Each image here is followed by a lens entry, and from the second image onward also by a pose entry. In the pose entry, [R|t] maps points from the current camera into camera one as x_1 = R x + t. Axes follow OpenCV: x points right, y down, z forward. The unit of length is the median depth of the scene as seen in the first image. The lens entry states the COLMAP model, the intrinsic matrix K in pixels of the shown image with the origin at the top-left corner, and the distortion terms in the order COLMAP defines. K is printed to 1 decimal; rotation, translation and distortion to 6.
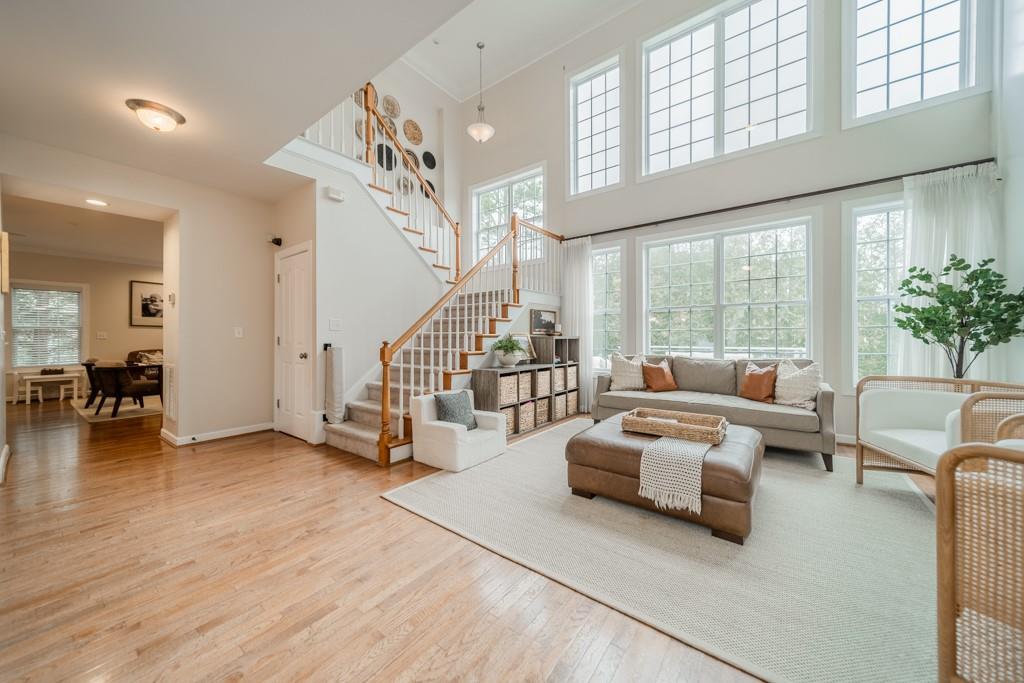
lens RADIAL K [[362.9, 0, 512.6], [0, 362.9, 335.8], [0, 0, 1]] dist [0.006000, 0.000264]
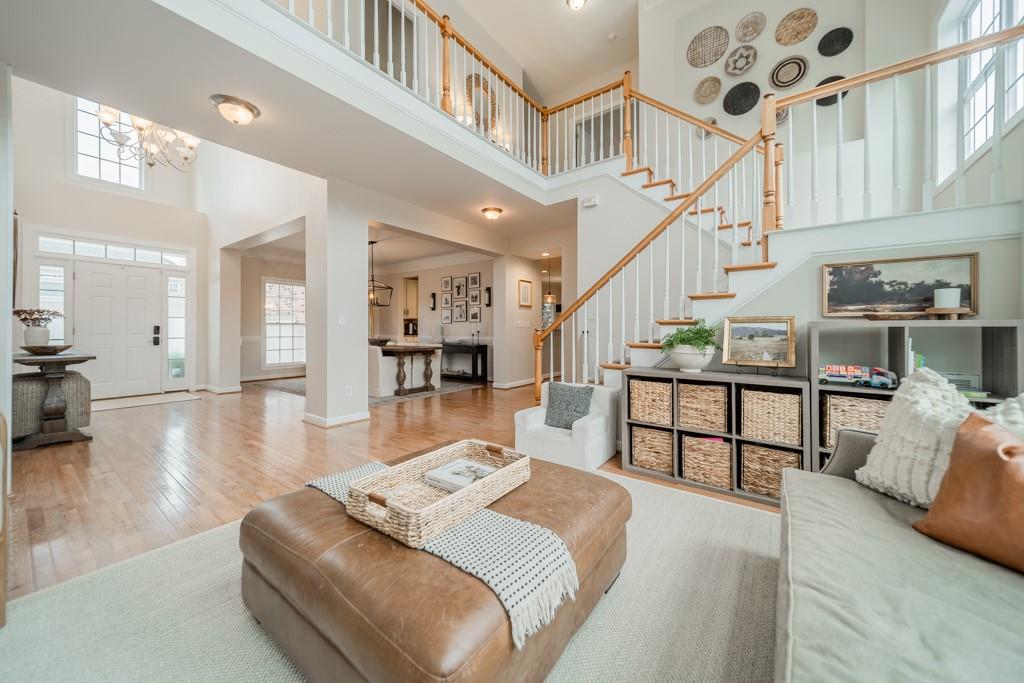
lens RADIAL K [[362.9, 0, 504.5], [0, 362.9, 332.4], [0, 0, 1]] dist [0.006000, 0.000264]
pose [[-0.005370, 0.006273, -0.999966, 0.605960], [-0.004067, 0.999972, 0.006295, 0.015073], [0.999977, 0.004100, -0.005344, 0.669398]]
